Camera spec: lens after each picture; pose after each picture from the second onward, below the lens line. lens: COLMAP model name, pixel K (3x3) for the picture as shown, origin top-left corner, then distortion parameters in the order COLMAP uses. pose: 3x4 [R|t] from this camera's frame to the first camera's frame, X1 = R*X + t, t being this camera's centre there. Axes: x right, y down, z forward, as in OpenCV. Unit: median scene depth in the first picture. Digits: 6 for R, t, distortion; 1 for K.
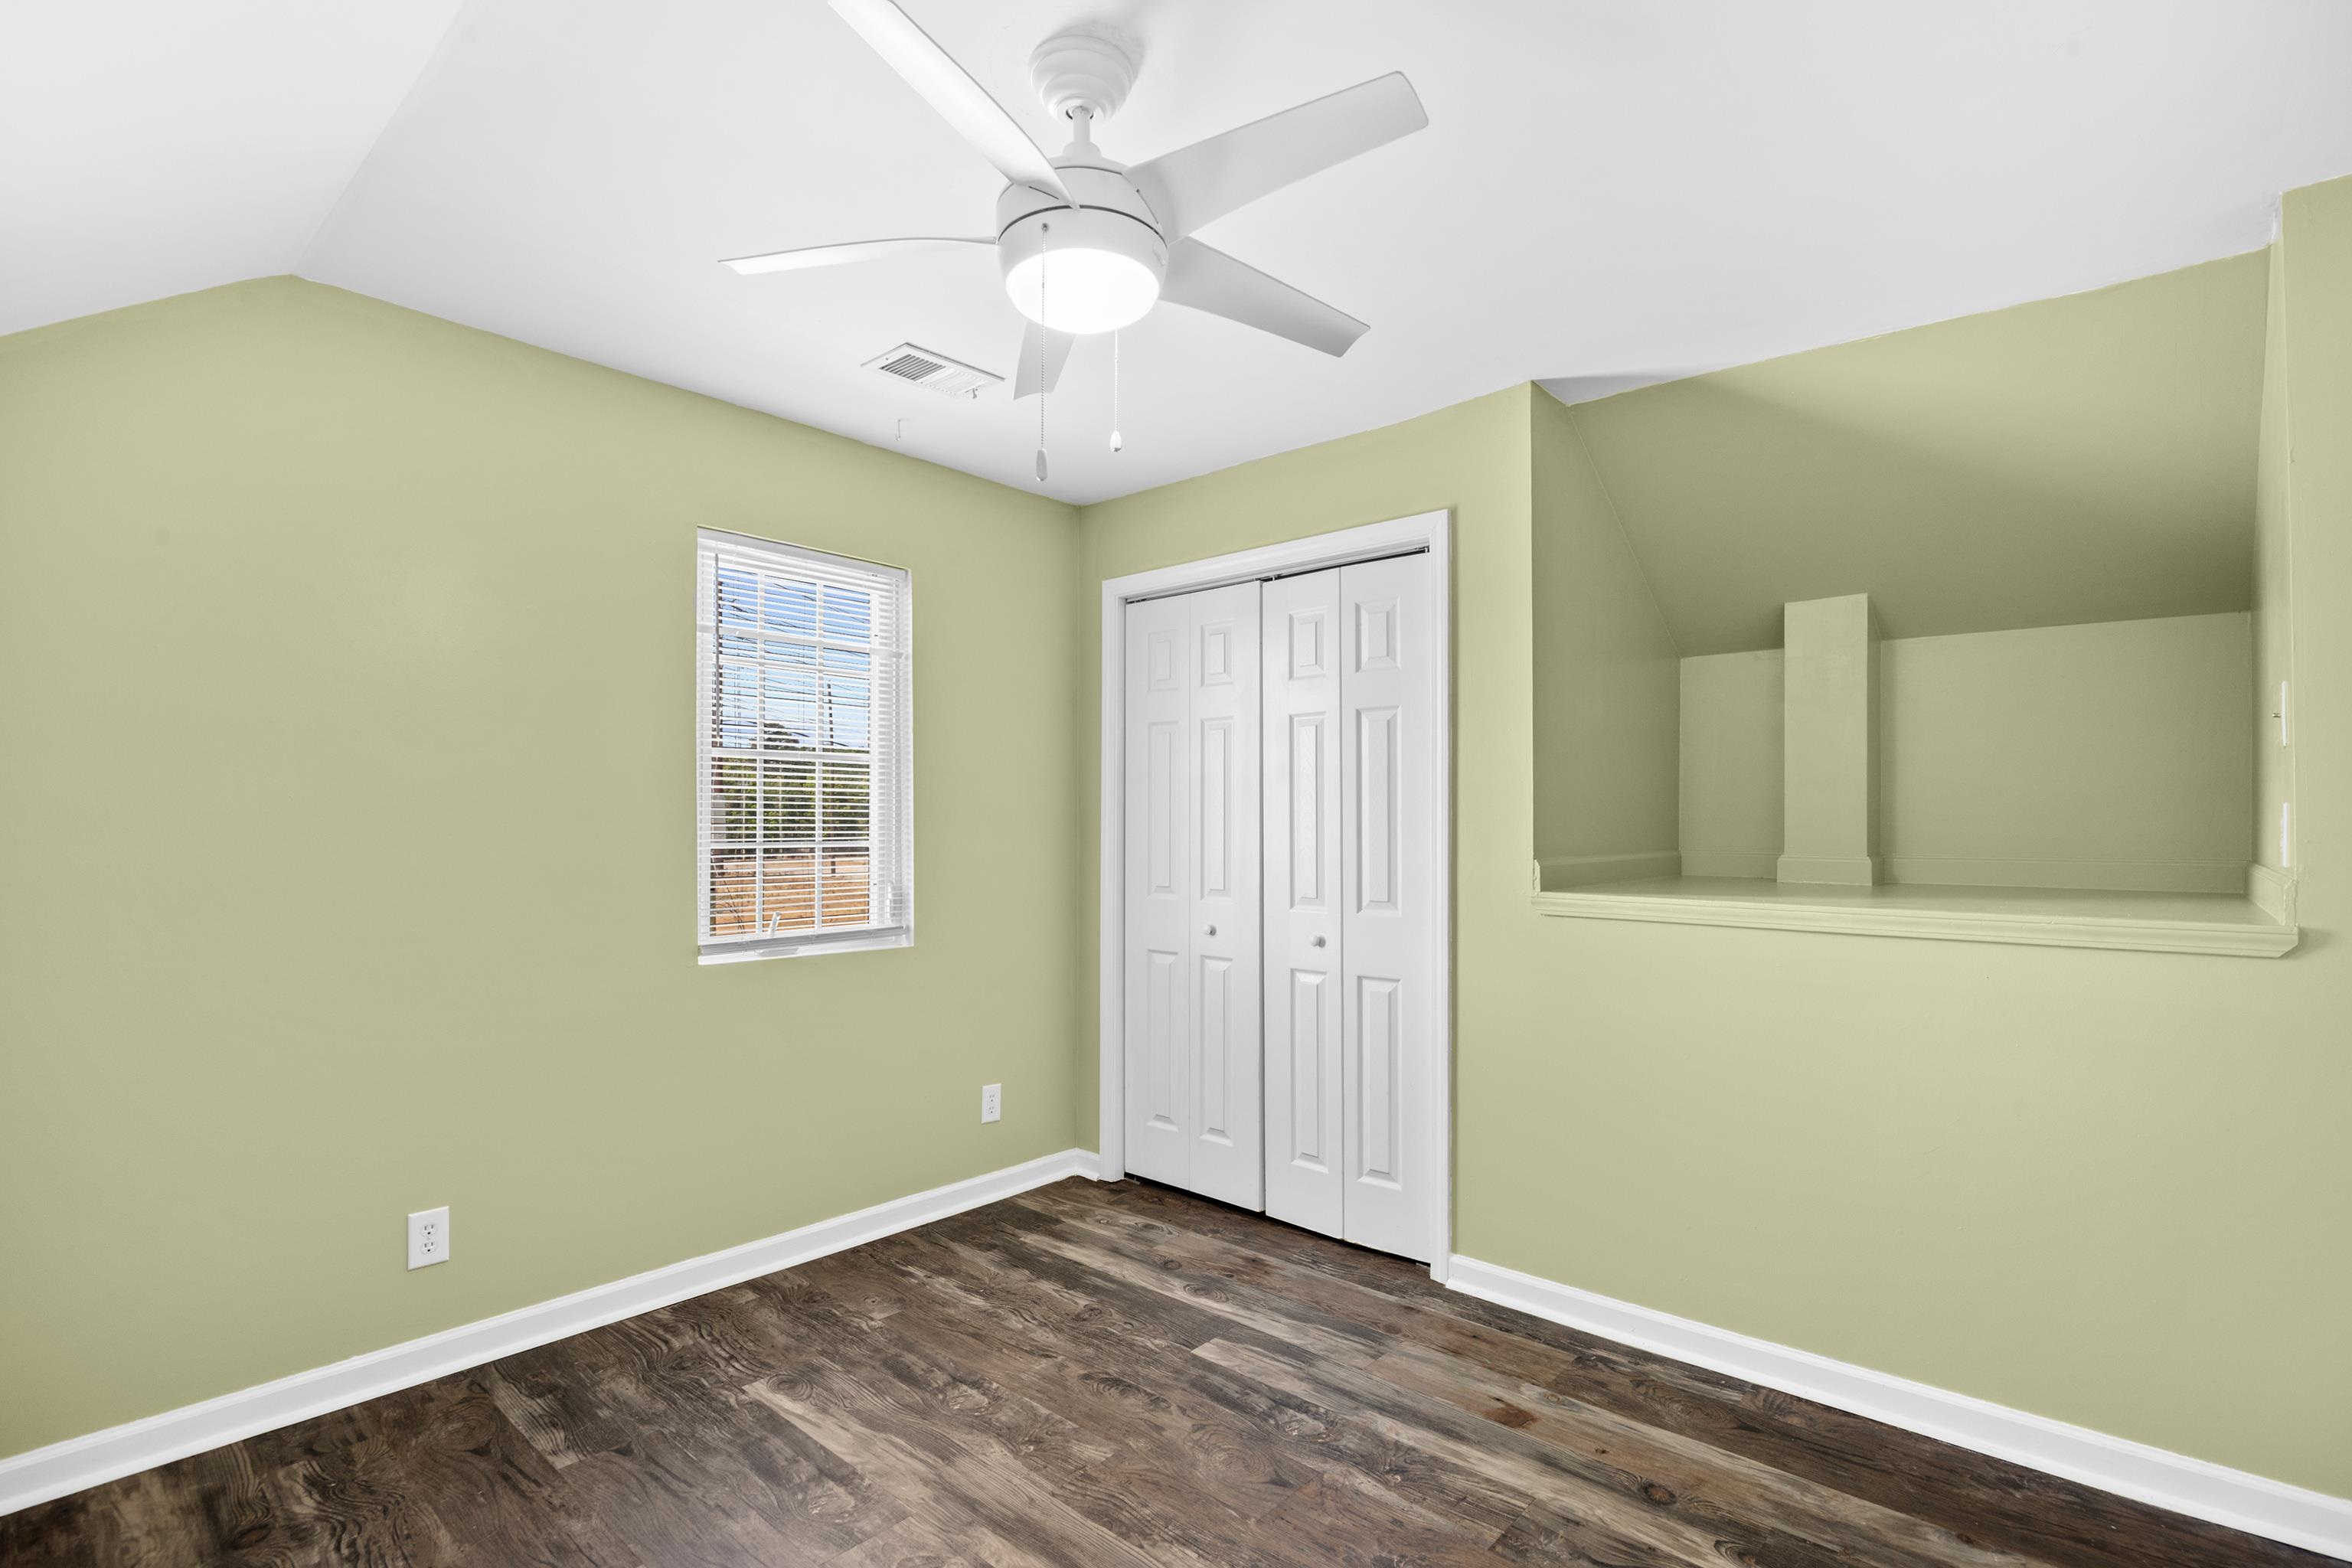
lens RADIAL K [[1088.5, 0, 1195.2], [0, 1088.5, 822.3], [0, 0, 1]] dist [-0.017578, 0.002072]
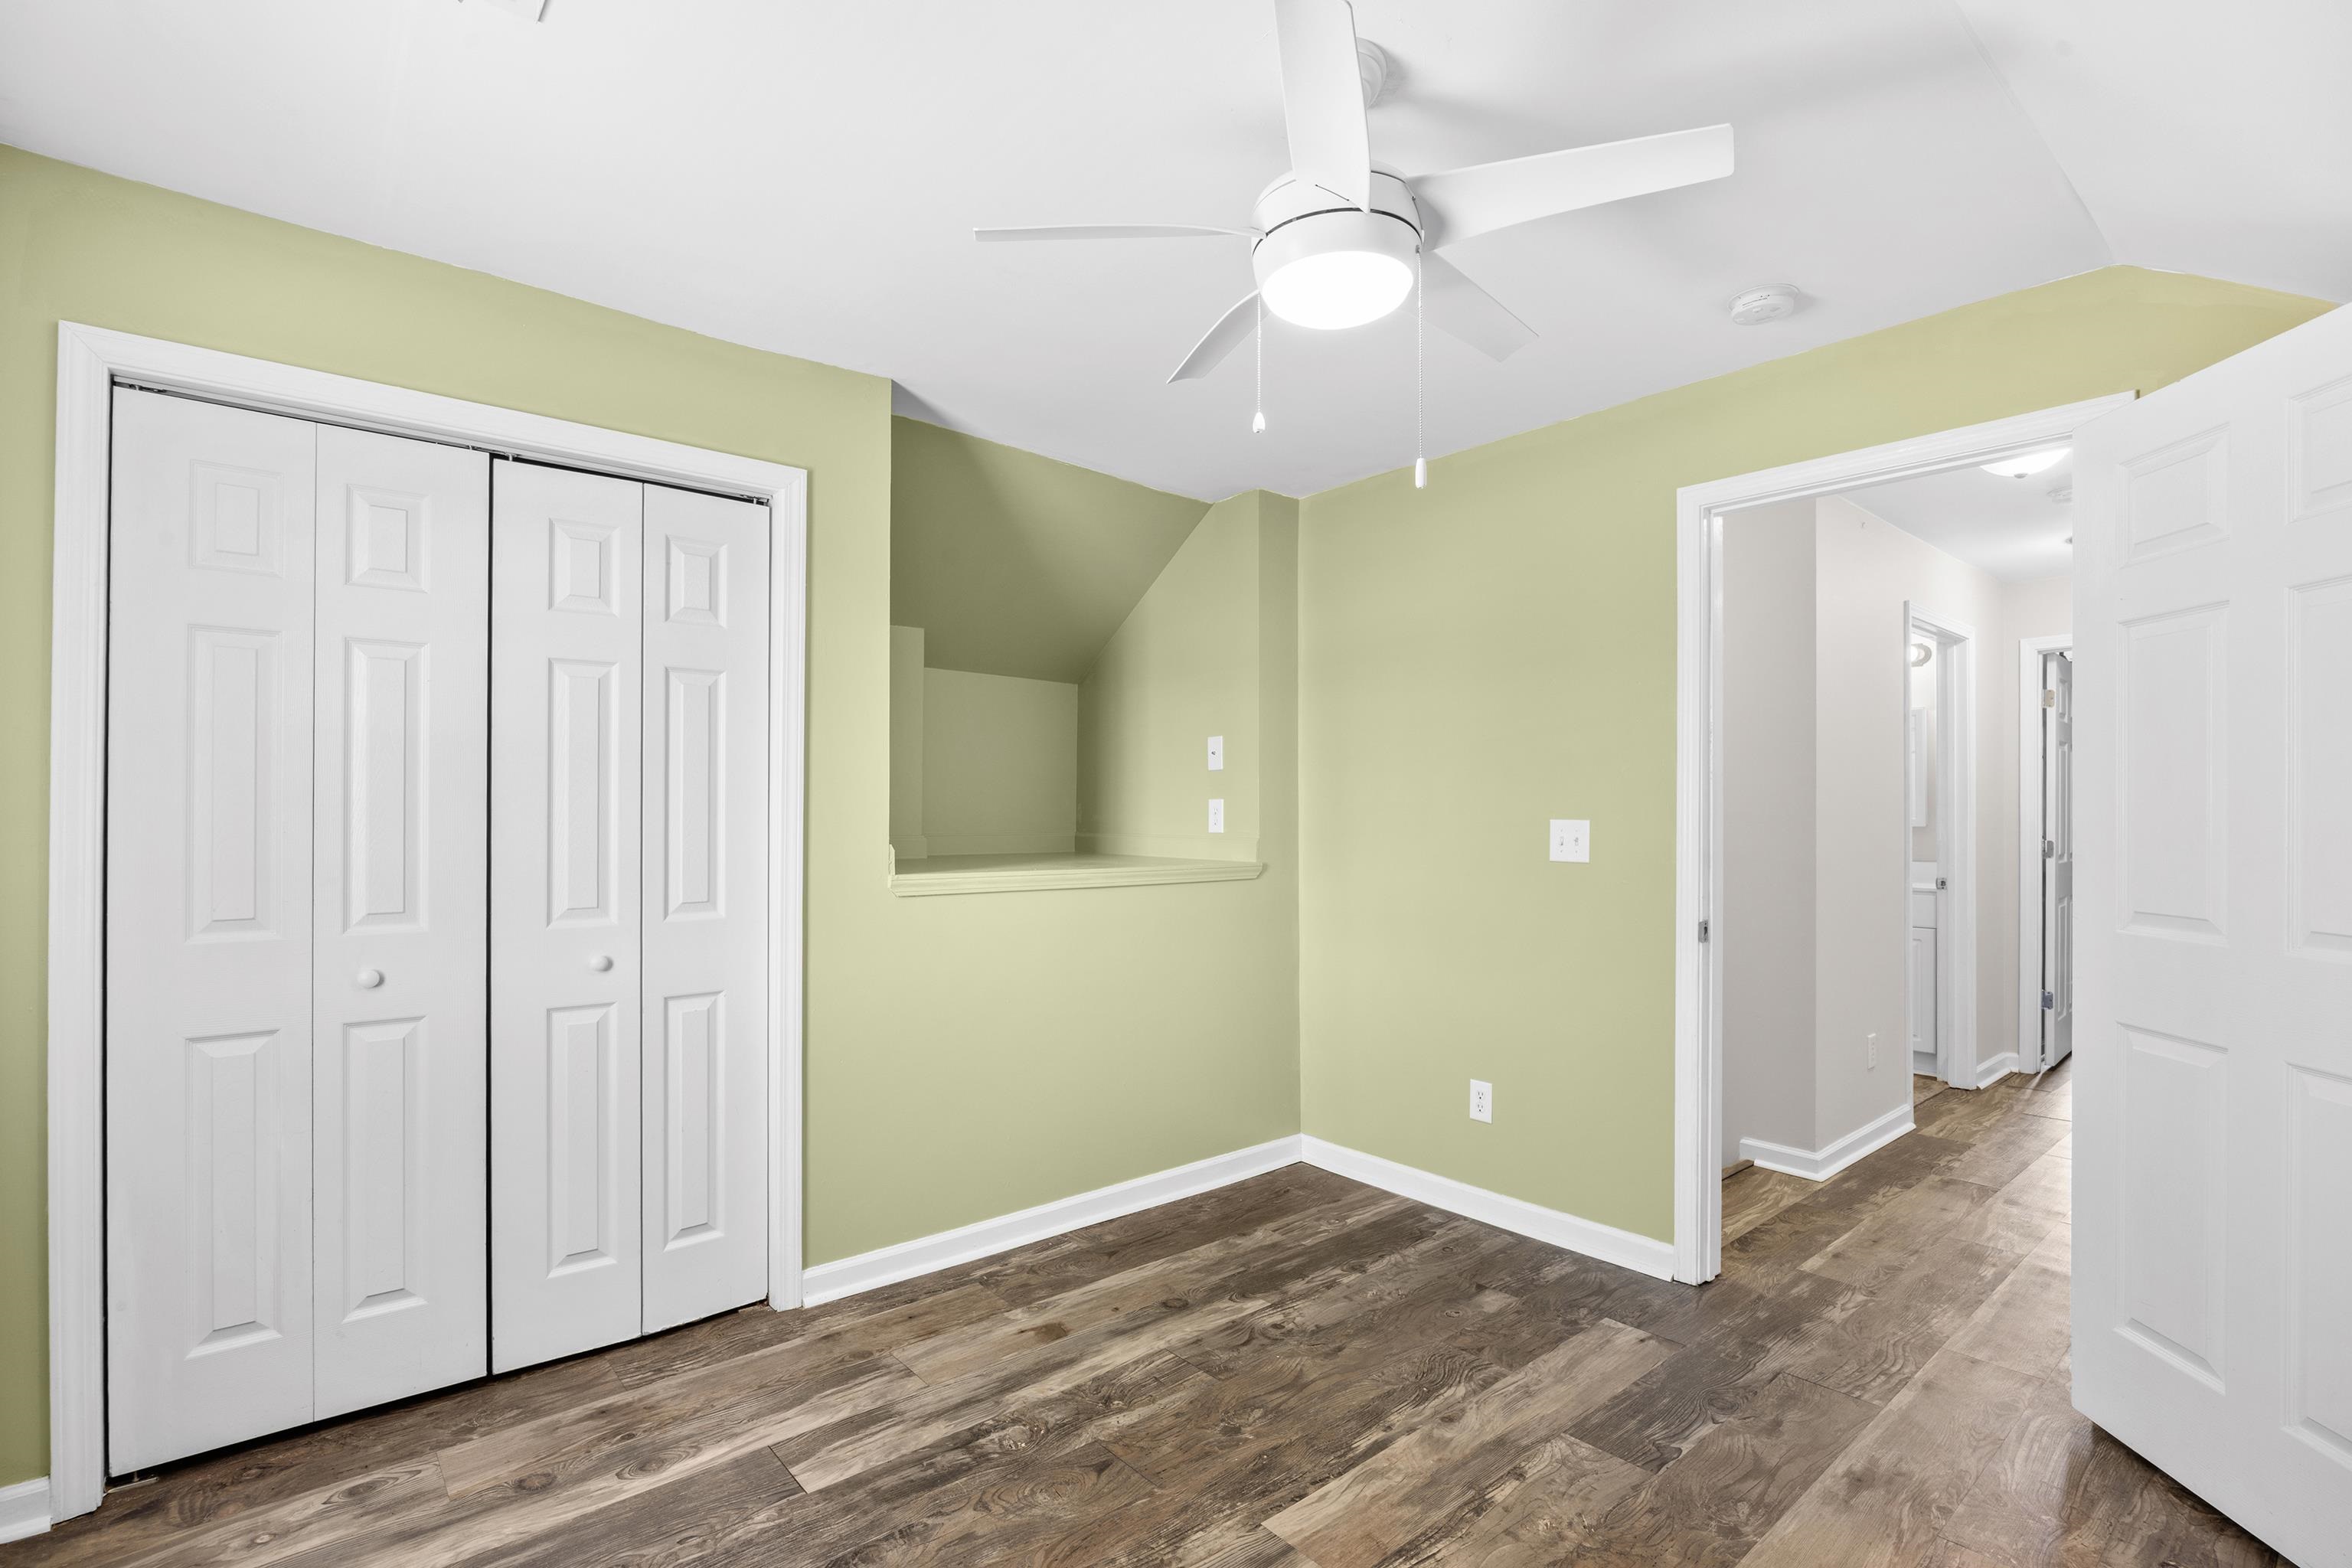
lens RADIAL K [[1088.5, 0, 1177.1], [0, 1088.5, 801.1], [0, 0, 1]] dist [-0.017578, 0.002072]
pose [[0.150363, 0.001072, 0.988630, -0.718099], [-0.010554, 0.999944, 0.000521, -0.011374], [-0.988575, -0.010513, 0.150366, 0.616033]]
